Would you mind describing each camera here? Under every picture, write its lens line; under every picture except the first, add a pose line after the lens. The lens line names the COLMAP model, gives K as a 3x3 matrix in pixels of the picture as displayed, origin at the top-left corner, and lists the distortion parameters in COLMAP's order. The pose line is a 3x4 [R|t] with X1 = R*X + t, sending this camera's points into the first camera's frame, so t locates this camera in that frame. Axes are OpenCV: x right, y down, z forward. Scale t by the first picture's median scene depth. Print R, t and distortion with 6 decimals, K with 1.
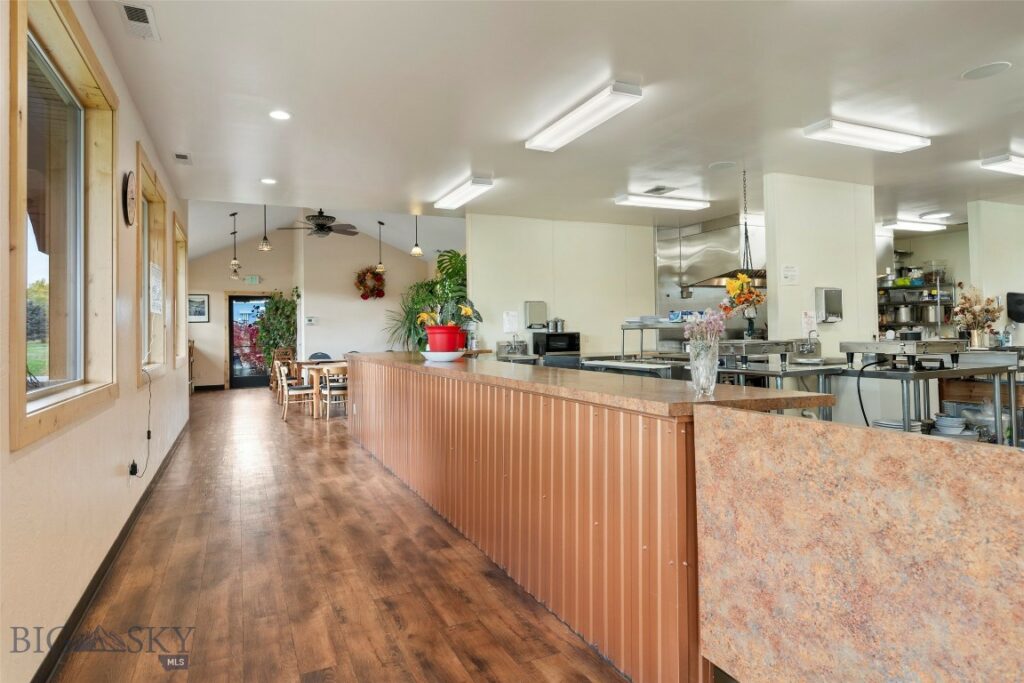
lens RADIAL K [[616.2, 0, 512.4], [0, 616.2, 331.3], [0, 0, 1]] dist [-0.000426, -0.000302]
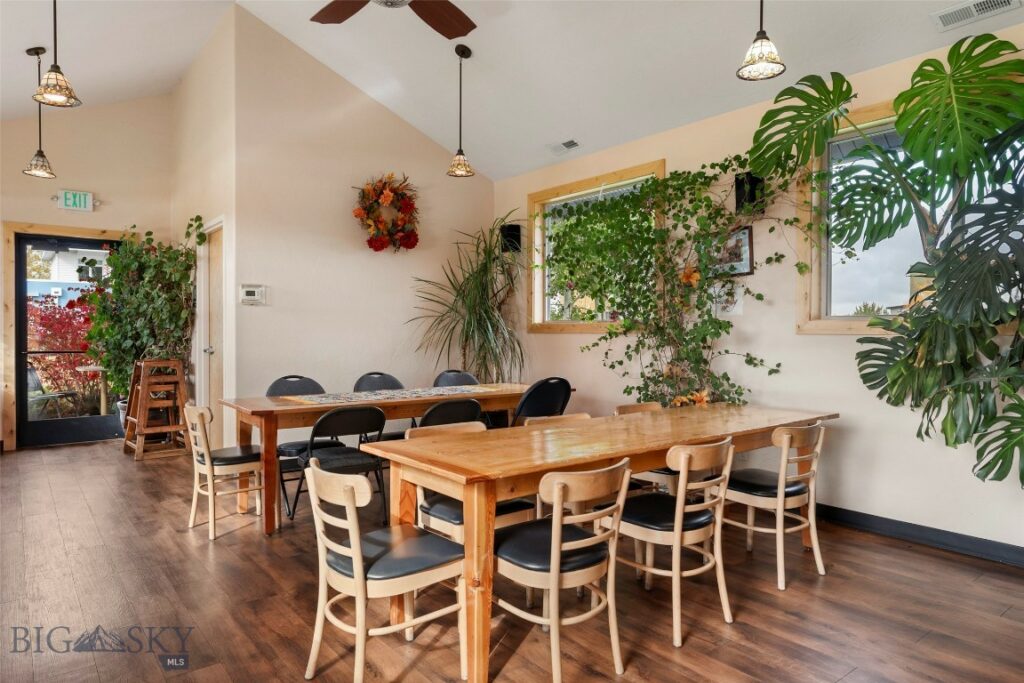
lens RADIAL K [[637.8, 0, 513.1], [0, 637.8, 348.7], [0, 0, 1]] dist [0.002429, -0.000638]
pose [[0.969768, 0.010828, 0.243788, -0.381875], [-0.017808, 0.999492, 0.026445, 0.007042], [-0.243377, -0.029986, 0.969468, 0.796854]]
